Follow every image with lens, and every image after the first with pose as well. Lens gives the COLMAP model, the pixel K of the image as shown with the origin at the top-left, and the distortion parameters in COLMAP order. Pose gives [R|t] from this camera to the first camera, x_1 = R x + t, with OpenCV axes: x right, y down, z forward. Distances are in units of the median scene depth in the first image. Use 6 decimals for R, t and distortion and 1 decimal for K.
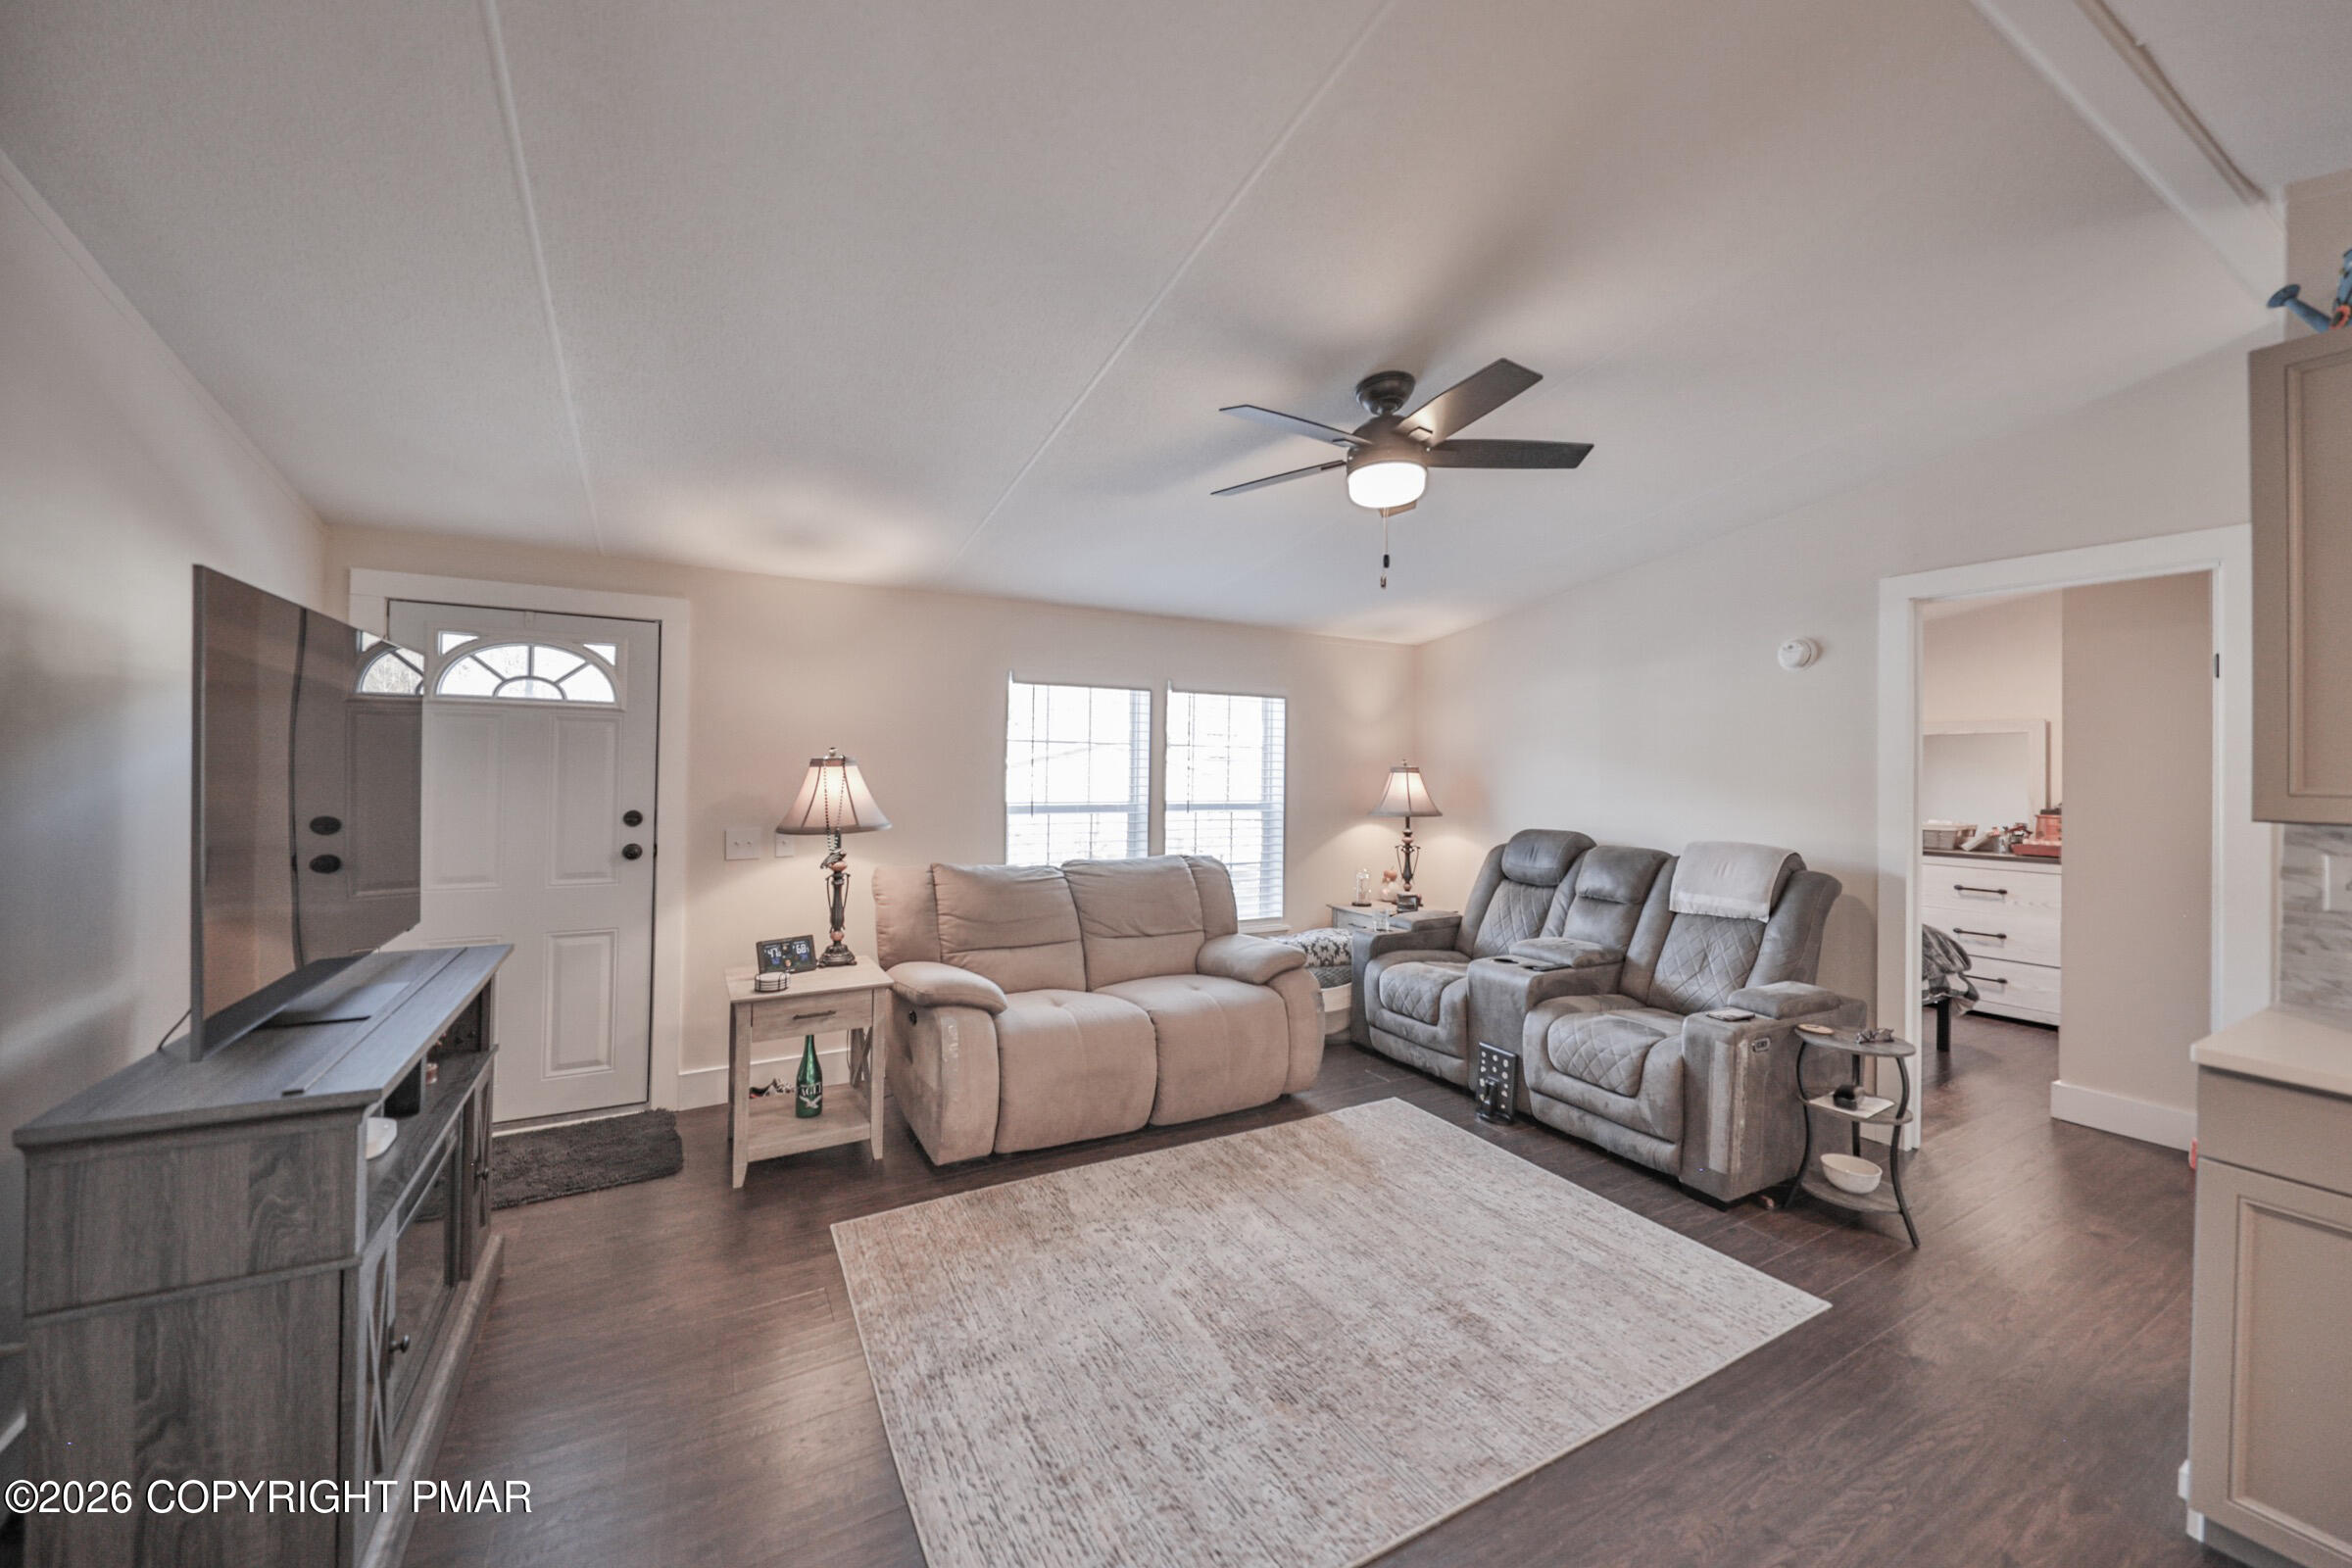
lens RADIAL K [[863.4, 0, 1160.5], [0, 863.4, 767.2], [0, 0, 1]] dist [-0.000778, -0.000121]
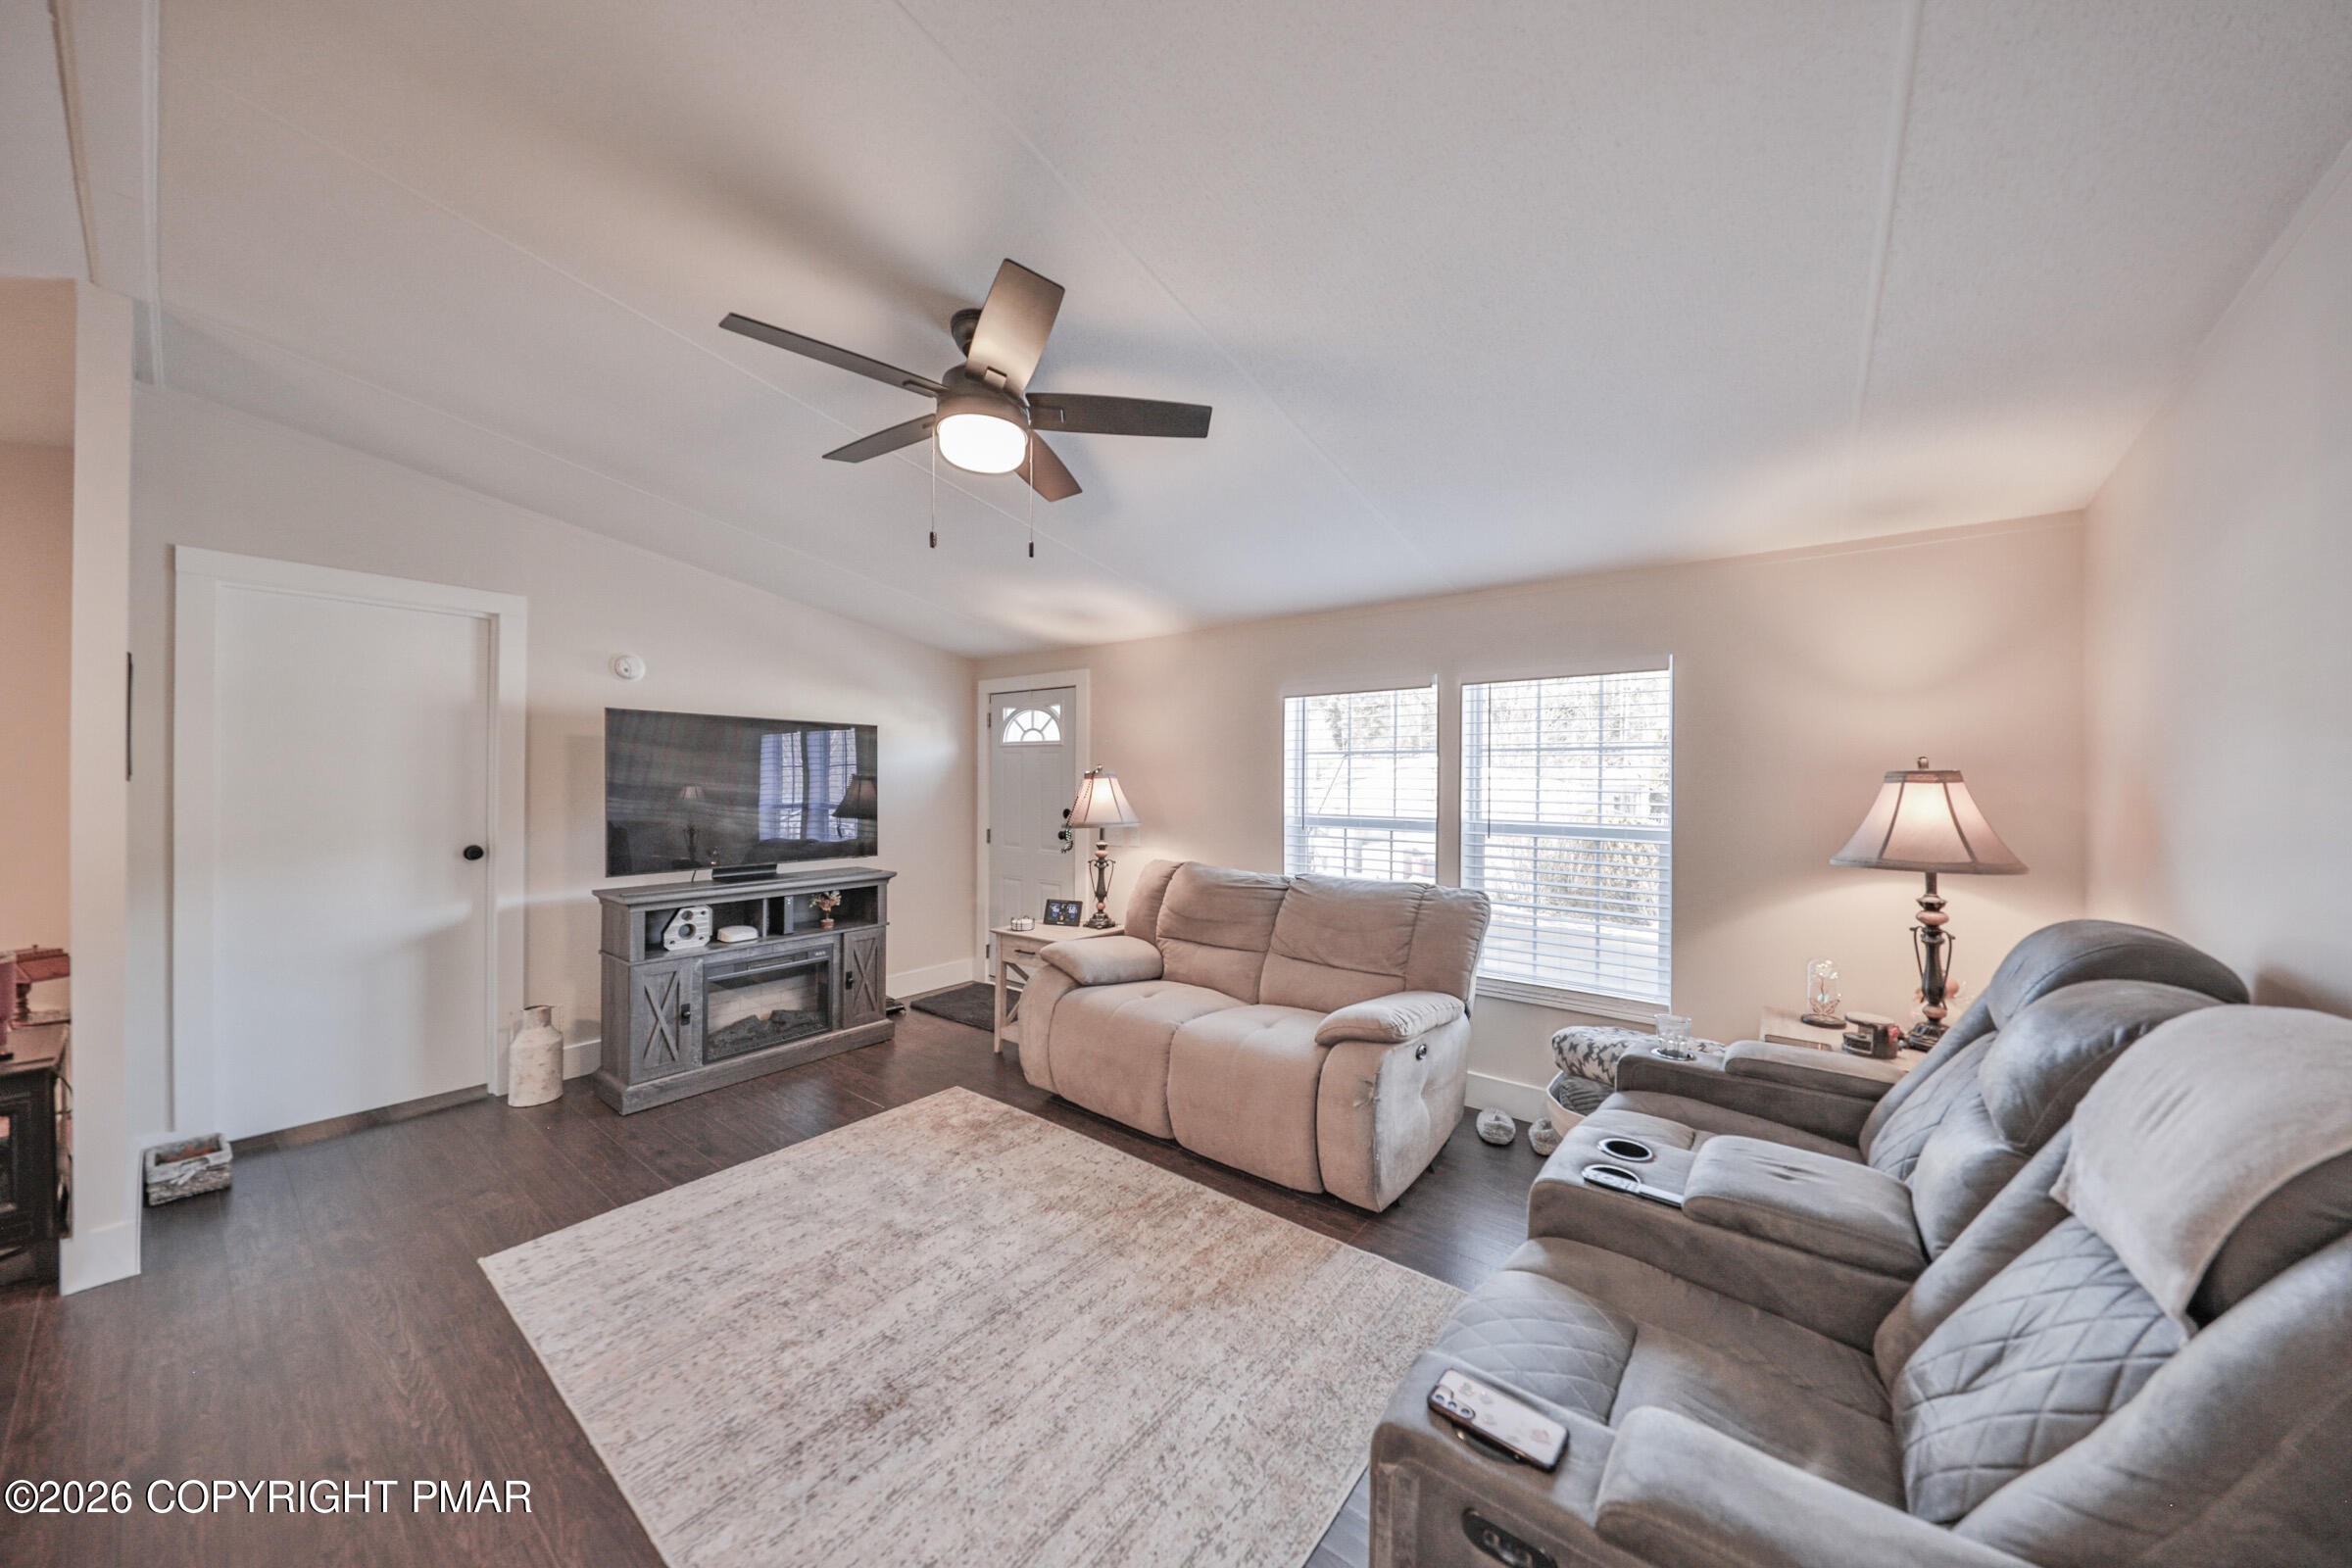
lens RADIAL K [[782.7, 0, 1176.0], [0, 782.7, 784.0], [0, 0, 1]] dist [-0.018280, -0.000012]
pose [[0.388592, -0.005831, -0.921391, 0.786908], [0.001717, 0.999983, -0.005604, 0.013976], [0.921408, 0.000596, 0.388595, 0.642097]]
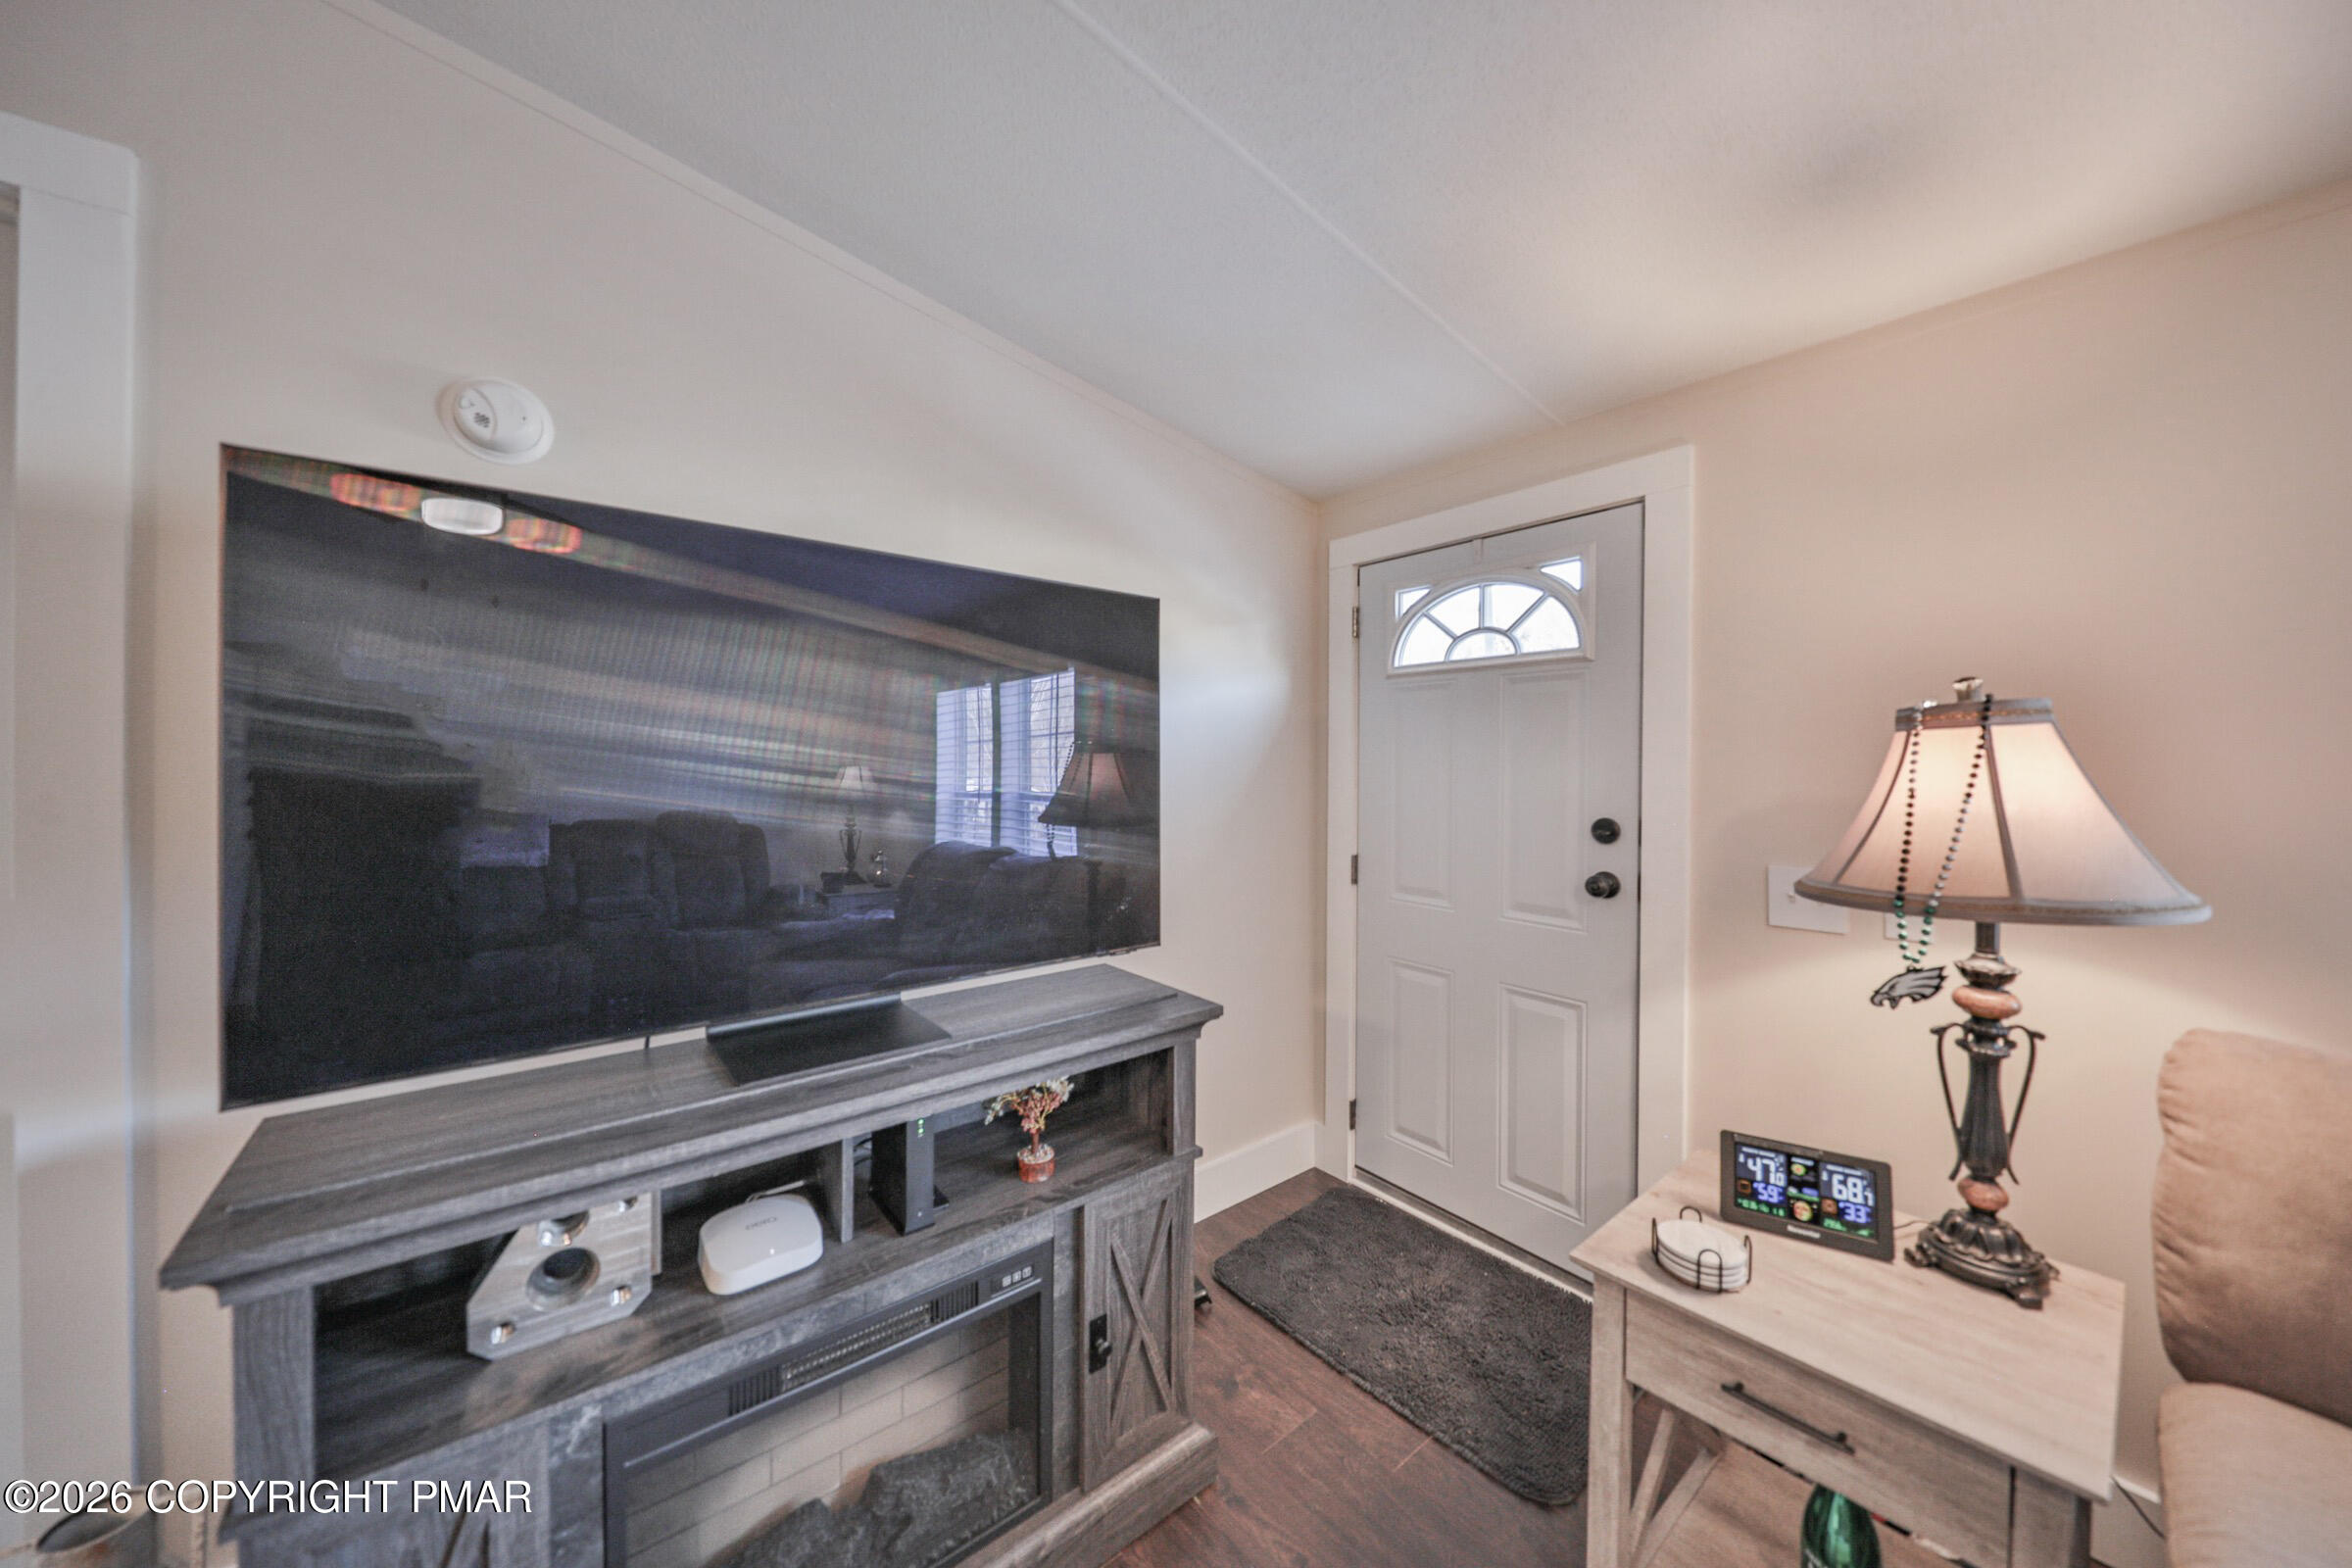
lens RADIAL K [[795.8, 0, 1200.8], [0, 795.8, 768.2], [0, 0, 1]] dist [-0.000165, -0.000174]
pose [[0.195584, -0.007261, -0.980660, -0.110932], [0.002162, 0.999973, -0.006973, 0.017798], [0.980684, -0.000756, 0.195595, 0.616725]]
